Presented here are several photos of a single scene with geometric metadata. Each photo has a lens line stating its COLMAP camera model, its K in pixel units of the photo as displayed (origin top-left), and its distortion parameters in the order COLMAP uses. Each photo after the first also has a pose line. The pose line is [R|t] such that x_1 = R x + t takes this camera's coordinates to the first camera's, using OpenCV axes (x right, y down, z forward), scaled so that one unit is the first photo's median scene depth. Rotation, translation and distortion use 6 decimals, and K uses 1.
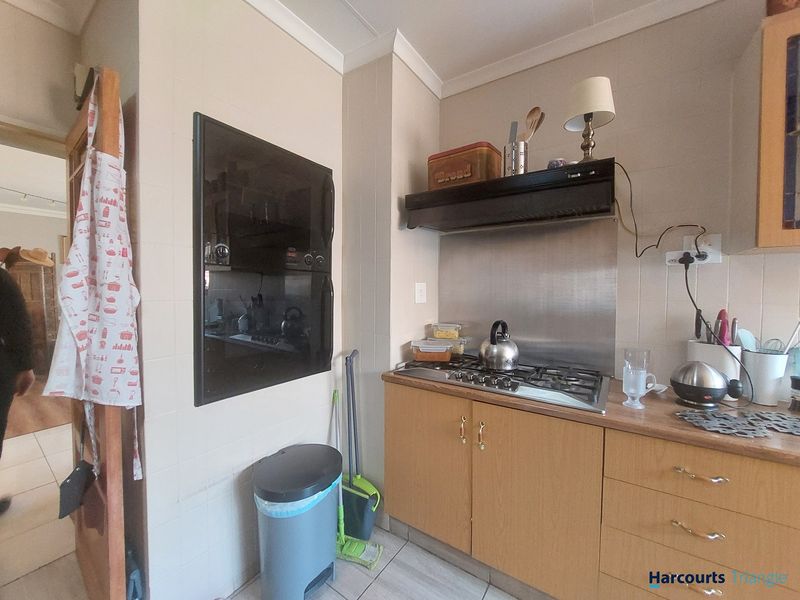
lens RADIAL K [[320.7, 0, 394.8], [0, 320.7, 297.2], [0, 0, 1]] dist [-0.018687, 0.000095]
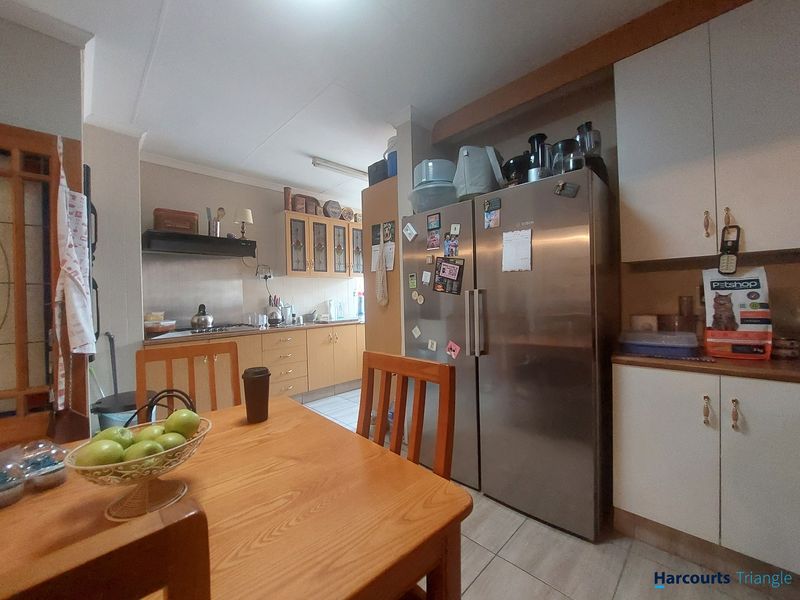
lens RADIAL K [[320.7, 0, 394.8], [0, 320.7, 297.2], [0, 0, 1]] dist [-0.018687, 0.000095]
pose [[0.185836, -0.017554, 0.982424, -1.696340], [0.054086, 0.998507, 0.007610, 0.096871], [-0.981091, 0.051722, 0.186508, -0.660173]]
